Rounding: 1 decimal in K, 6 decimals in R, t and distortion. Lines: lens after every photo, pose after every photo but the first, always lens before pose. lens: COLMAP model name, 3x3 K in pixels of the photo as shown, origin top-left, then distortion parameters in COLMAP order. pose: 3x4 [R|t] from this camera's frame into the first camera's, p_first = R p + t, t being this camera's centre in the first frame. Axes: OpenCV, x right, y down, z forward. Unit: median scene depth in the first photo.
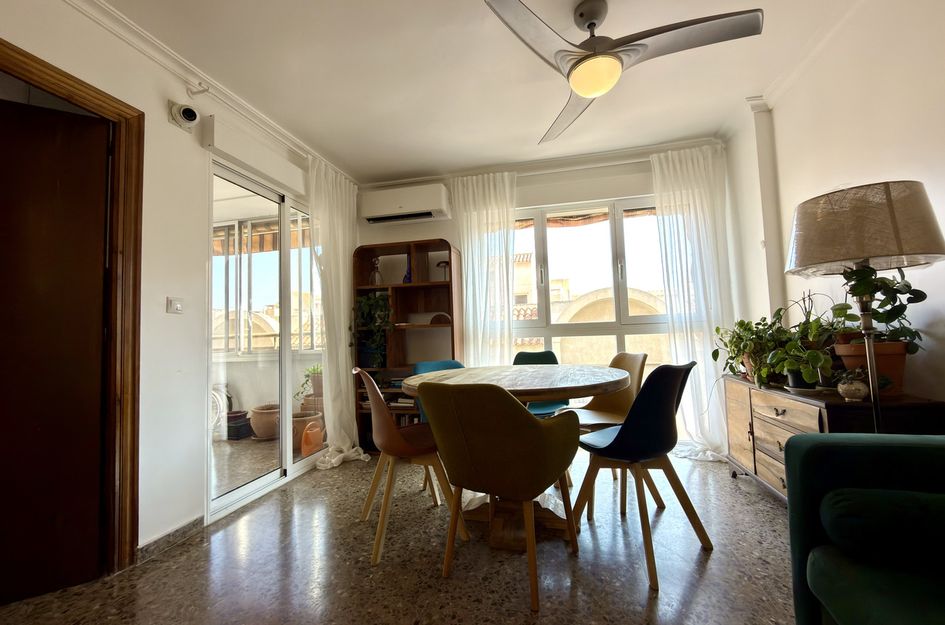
lens RADIAL K [[377.6, 0, 474.8], [0, 377.6, 313.0], [0, 0, 1]] dist [-0.001894, 0.000033]
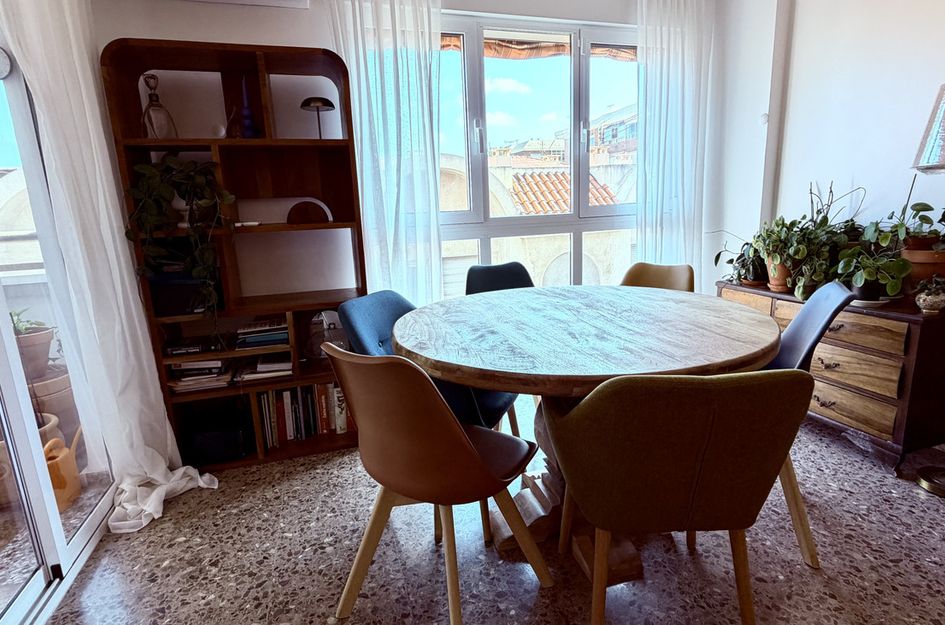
lens RADIAL K [[501.1, 0, 472.5], [0, 501.1, 312.5], [0, 0, 1]] dist [0.000704, -0.000188]
pose [[0.859823, -0.110747, 0.498437, -0.311170], [-0.016377, 0.969710, 0.243711, -0.026003], [-0.510329, -0.217712, 0.831965, 0.292536]]
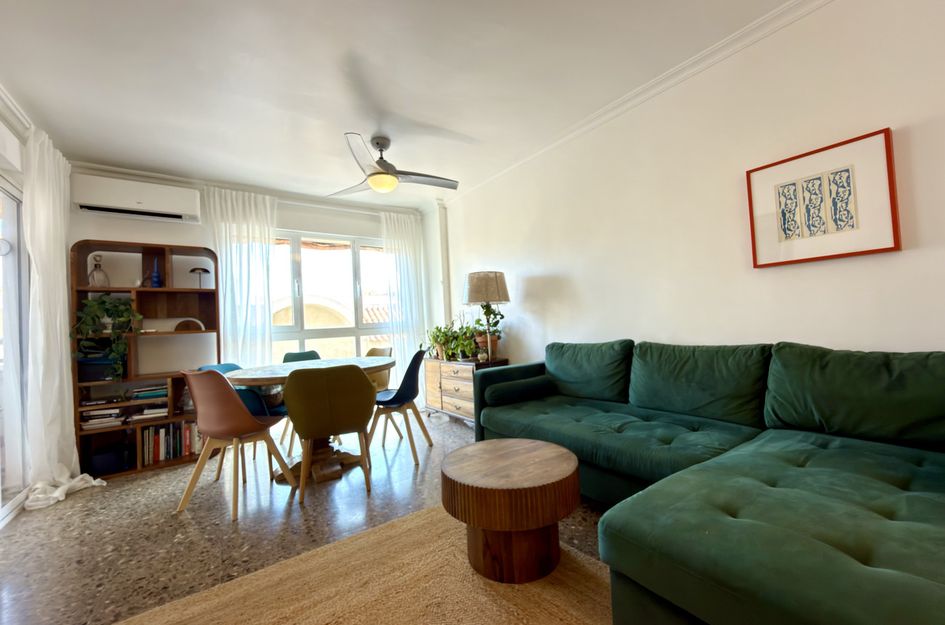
lens RADIAL K [[377.6, 0, 474.8], [0, 377.6, 313.0], [0, 0, 1]] dist [-0.001894, 0.000033]
pose [[0.665472, 0.020727, 0.746135, -0.391070], [-0.014310, 0.999785, -0.015010, -0.013508], [-0.746286, -0.000689, 0.665625, -0.255741]]
